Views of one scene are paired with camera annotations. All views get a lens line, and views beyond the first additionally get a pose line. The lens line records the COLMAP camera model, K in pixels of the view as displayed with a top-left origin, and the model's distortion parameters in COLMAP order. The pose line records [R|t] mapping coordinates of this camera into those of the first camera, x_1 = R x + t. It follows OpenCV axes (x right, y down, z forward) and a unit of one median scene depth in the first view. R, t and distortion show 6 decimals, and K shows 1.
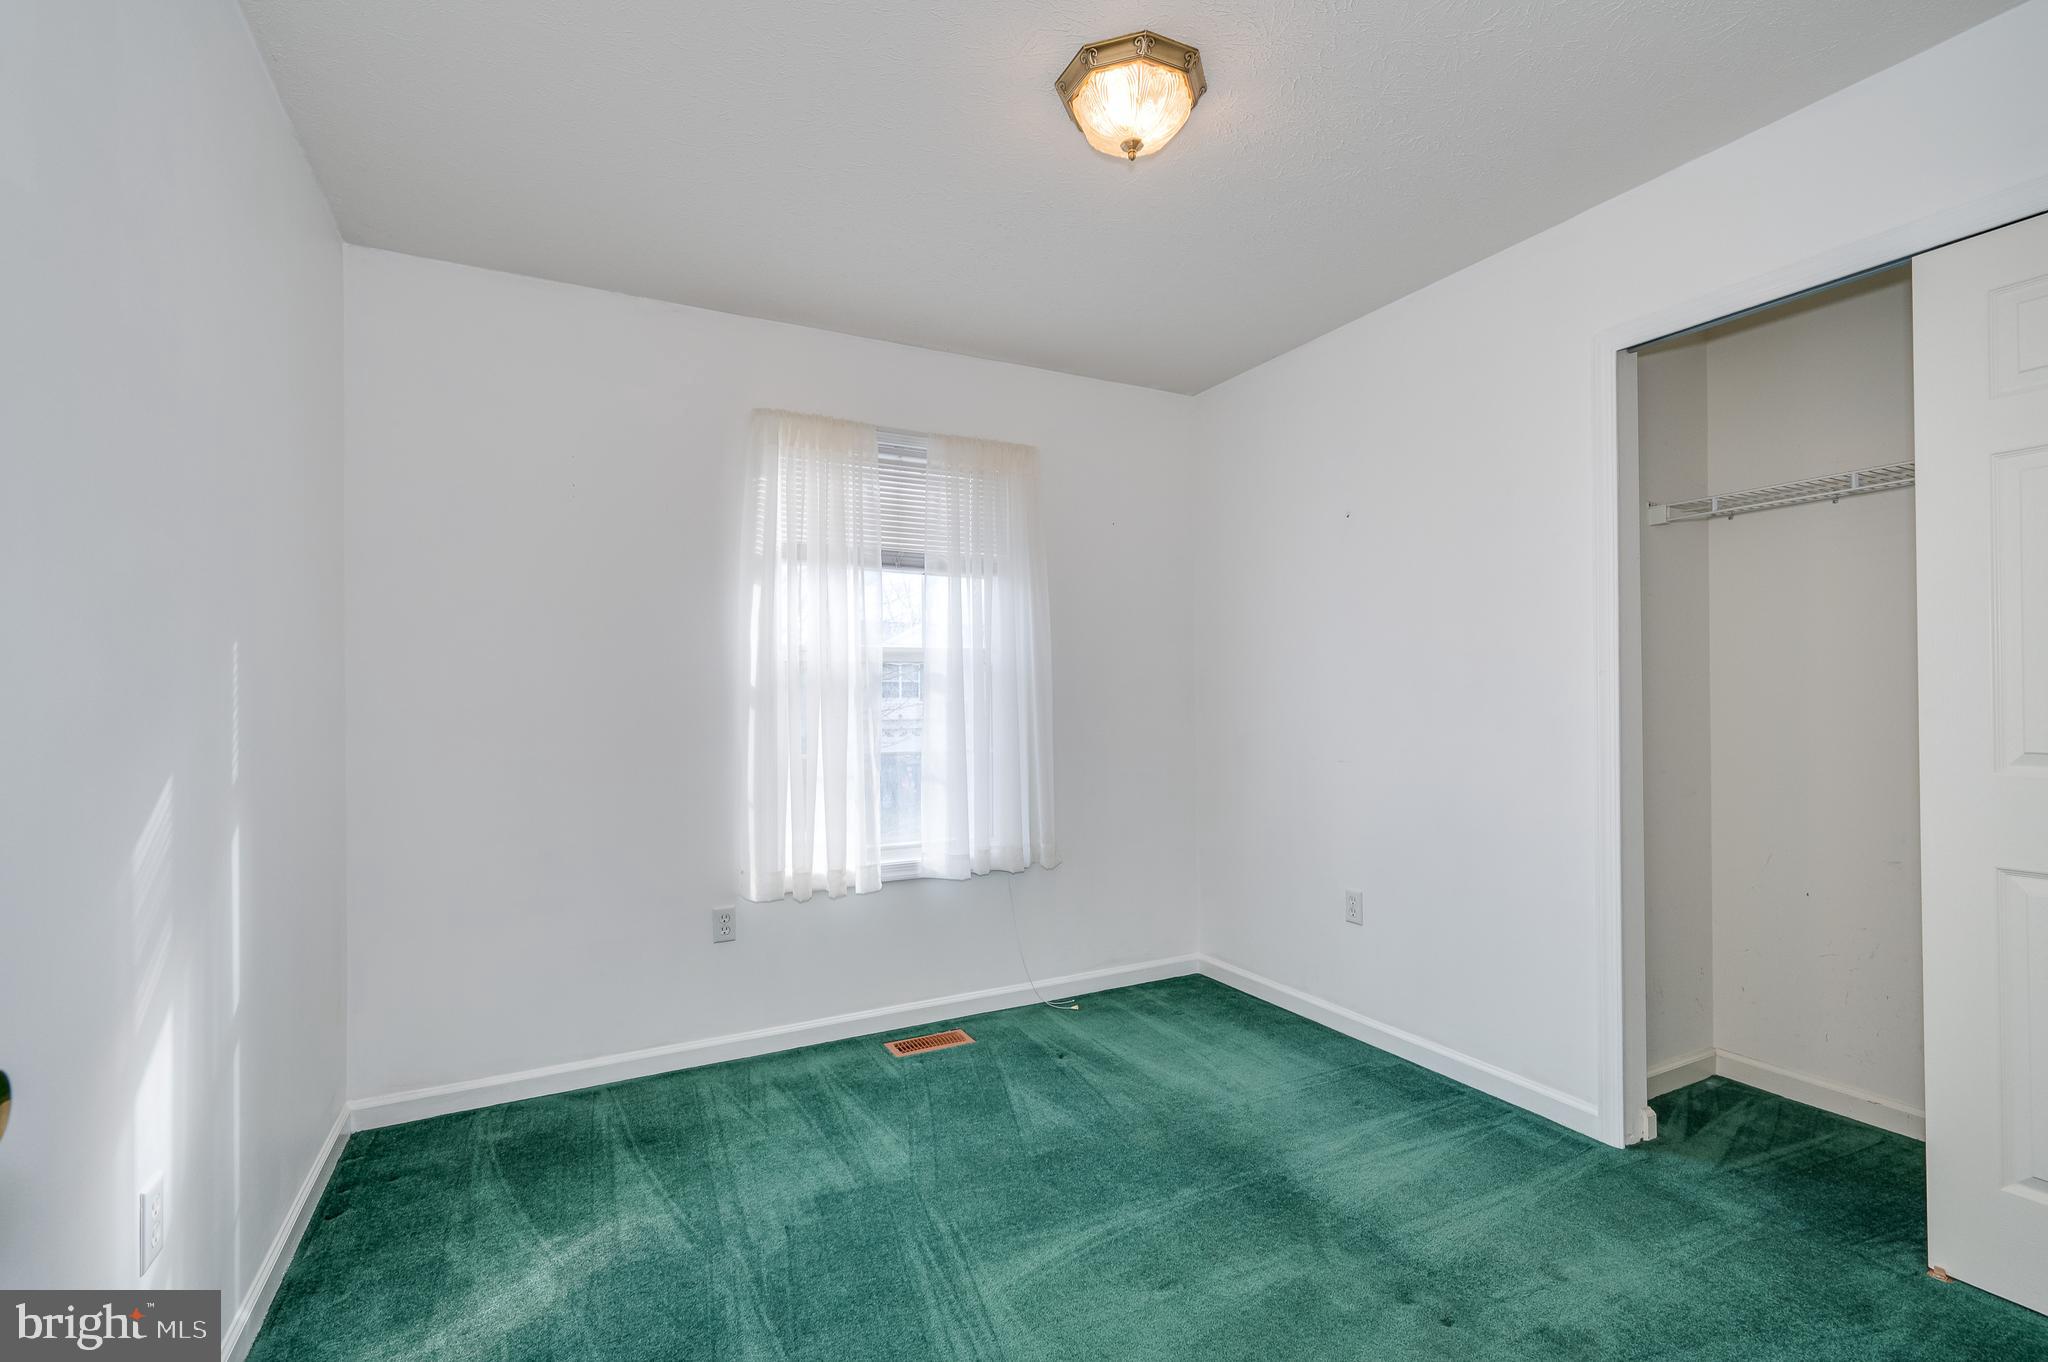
lens RADIAL K [[923.8, 0, 1035.8], [0, 923.8, 689.2], [0, 0, 1]] dist [-0.002278, -0.000116]
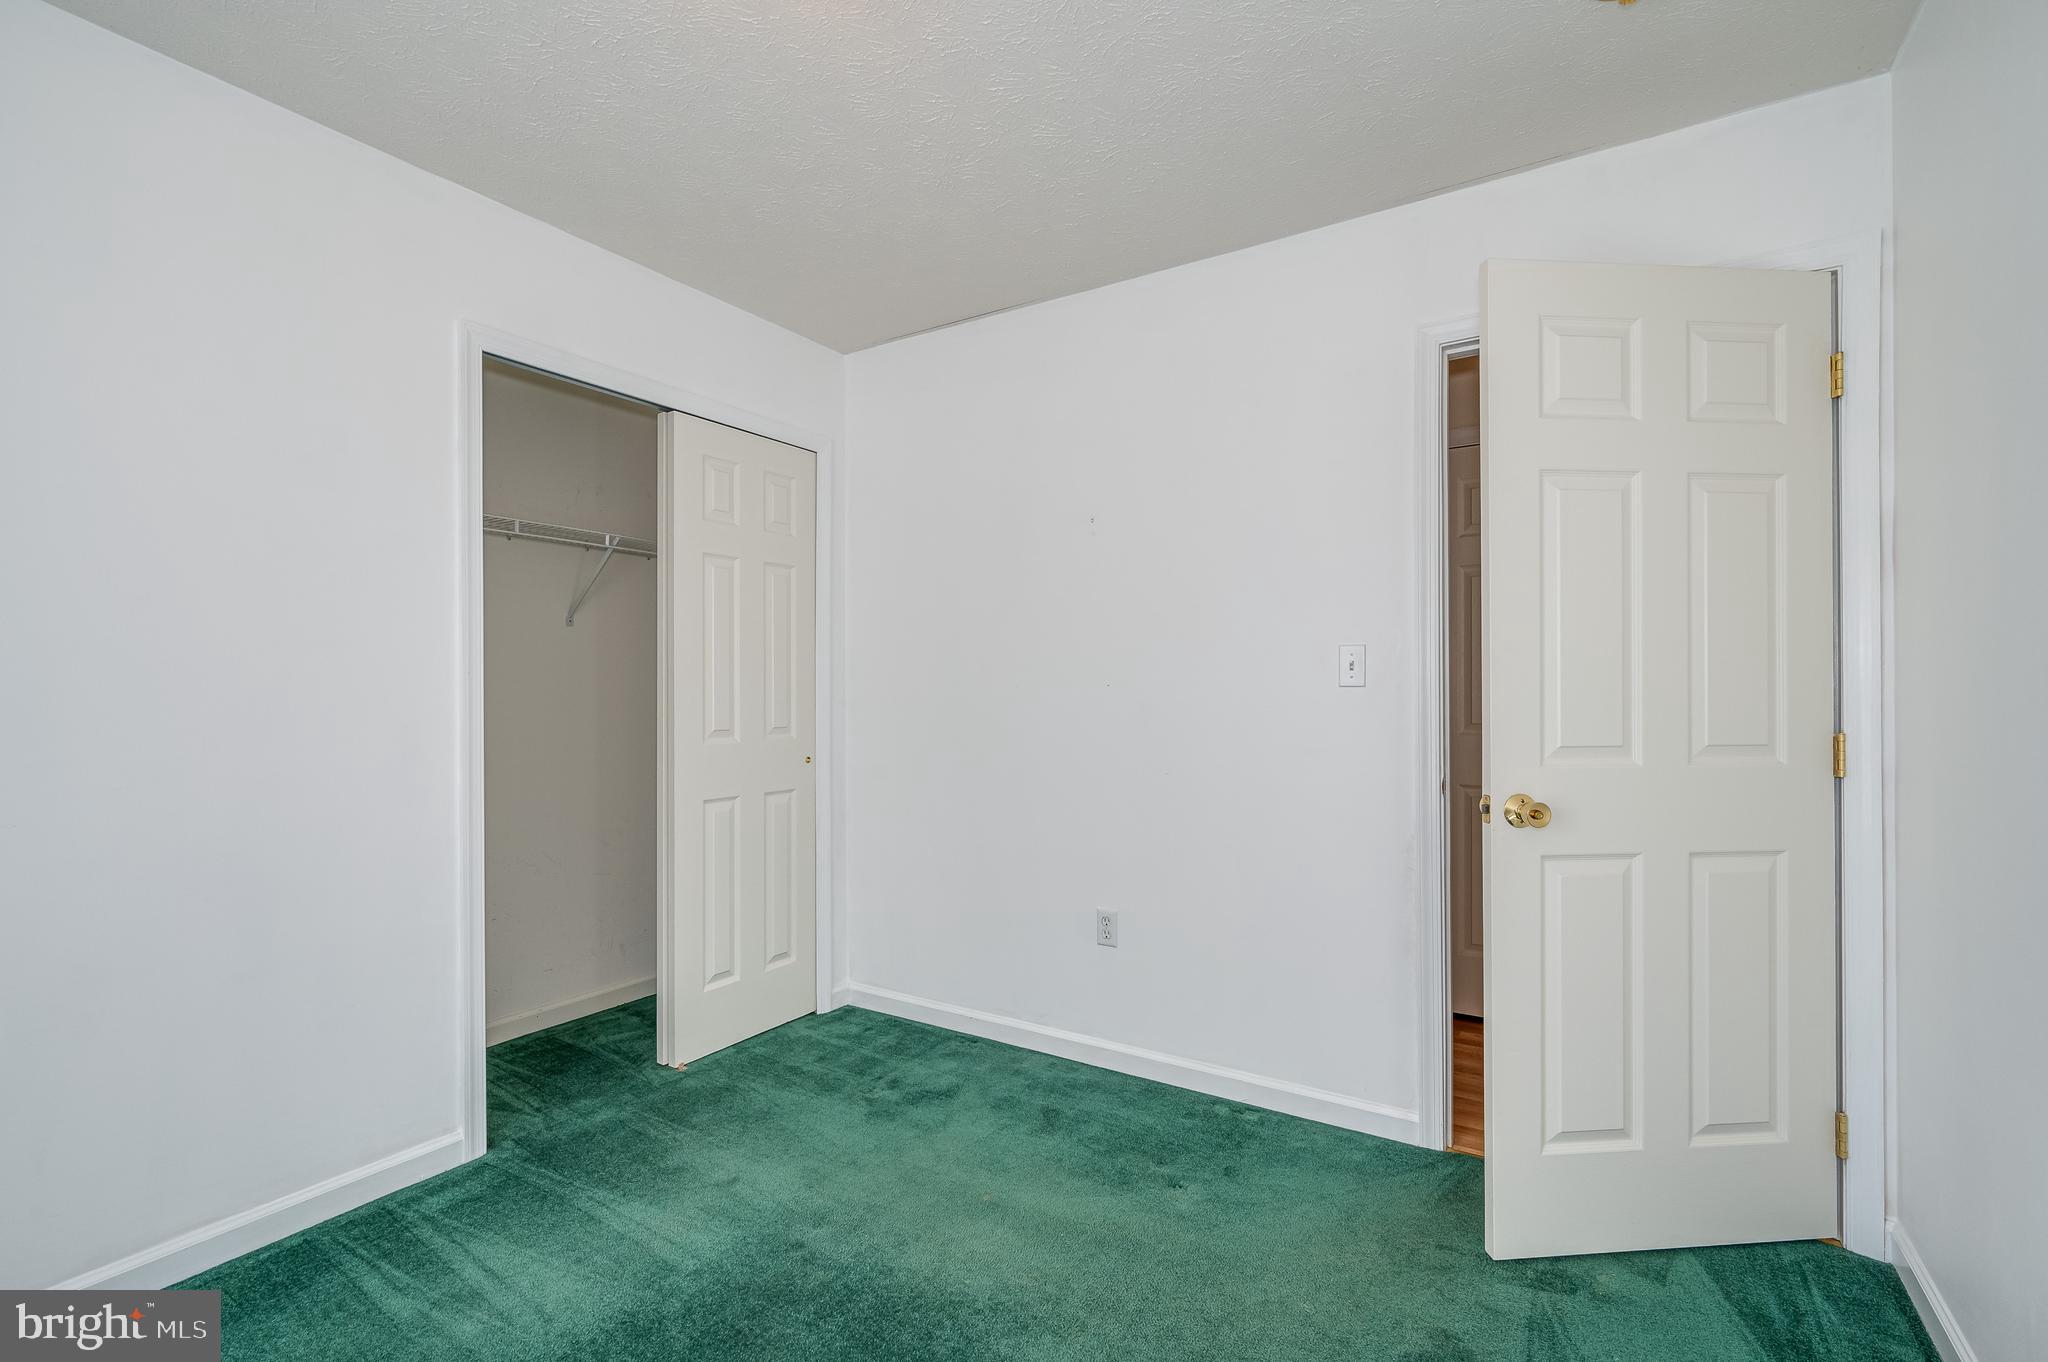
lens RADIAL K [[918.8, 0, 1024.0], [0, 918.8, 681.0], [0, 0, 1]] dist [-0.003043, 0.000027]
pose [[-0.502899, 0.014873, 0.864217, -0.545882], [-0.002604, 0.999821, -0.018722, 0.005459], [-0.864341, -0.011666, -0.502770, 1.046166]]
